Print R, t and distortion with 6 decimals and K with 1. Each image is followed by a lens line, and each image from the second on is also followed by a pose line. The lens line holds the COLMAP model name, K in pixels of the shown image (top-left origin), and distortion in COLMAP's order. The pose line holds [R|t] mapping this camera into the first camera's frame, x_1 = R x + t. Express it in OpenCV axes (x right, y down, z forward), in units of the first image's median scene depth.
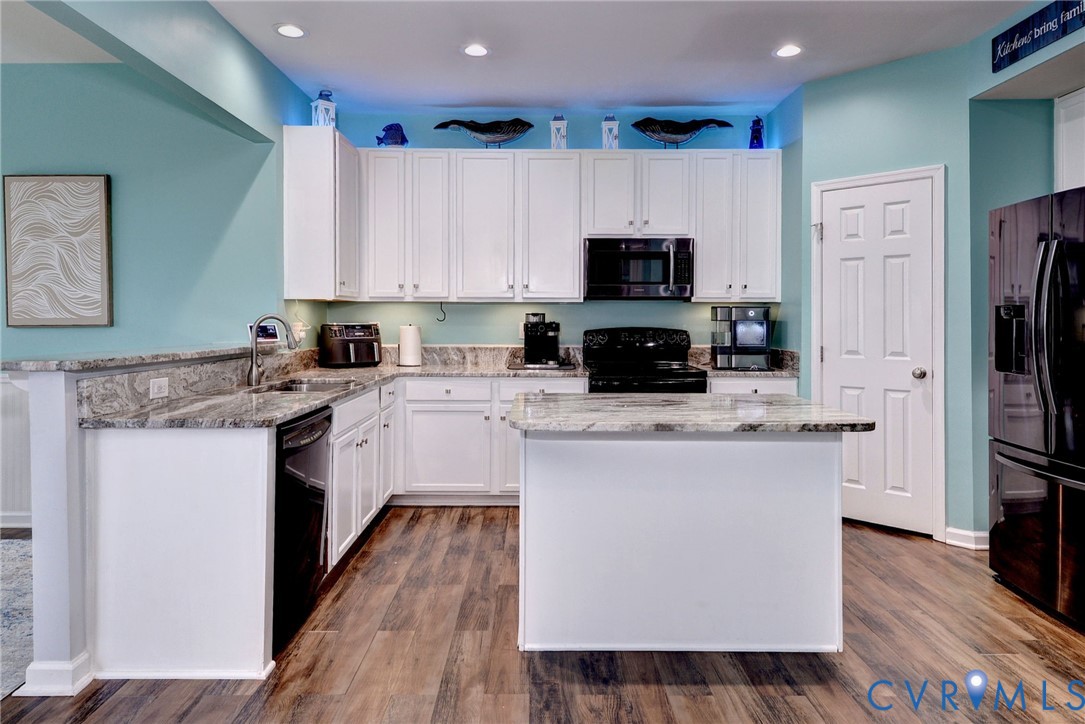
lens RADIAL K [[622.0, 0, 534.5], [0, 622.0, 315.2], [0, 0, 1]] dist [0.002319, -0.000080]
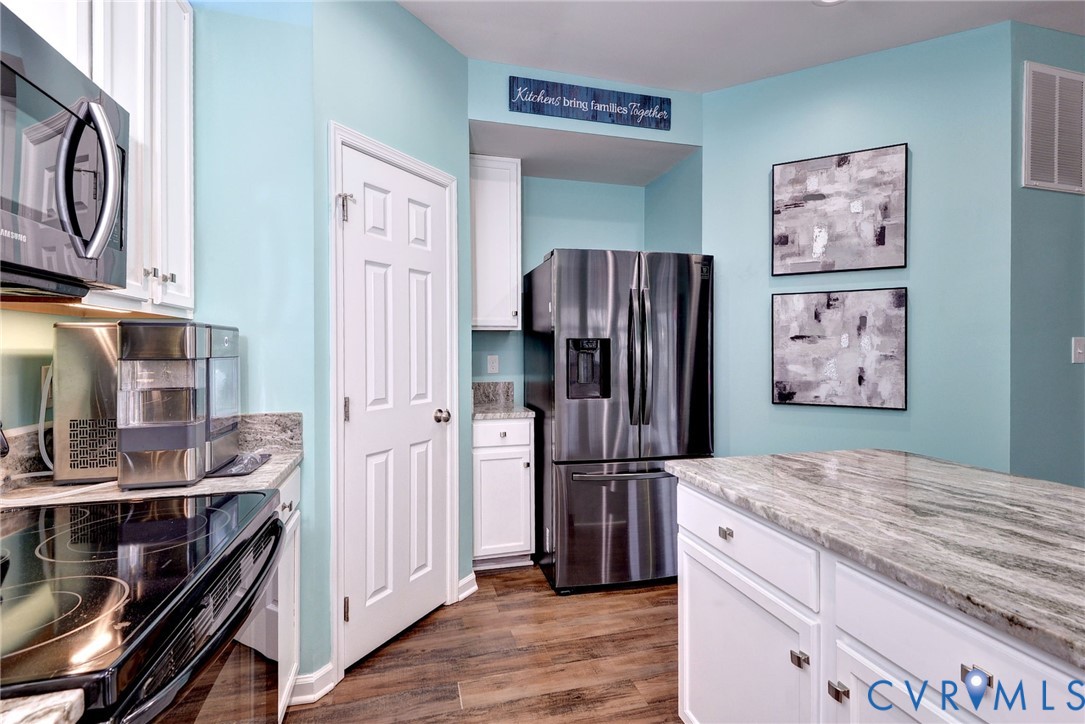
lens RADIAL K [[503.5, 0, 542.5], [0, 503.5, 362.0], [0, 0, 1]] dist [0.000321, 0.000032]
pose [[-0.252703, -0.017502, 0.967386, -0.082135], [-0.001768, 0.999843, 0.017627, 0.007404], [-0.967542, 0.002745, -0.252694, 1.214423]]
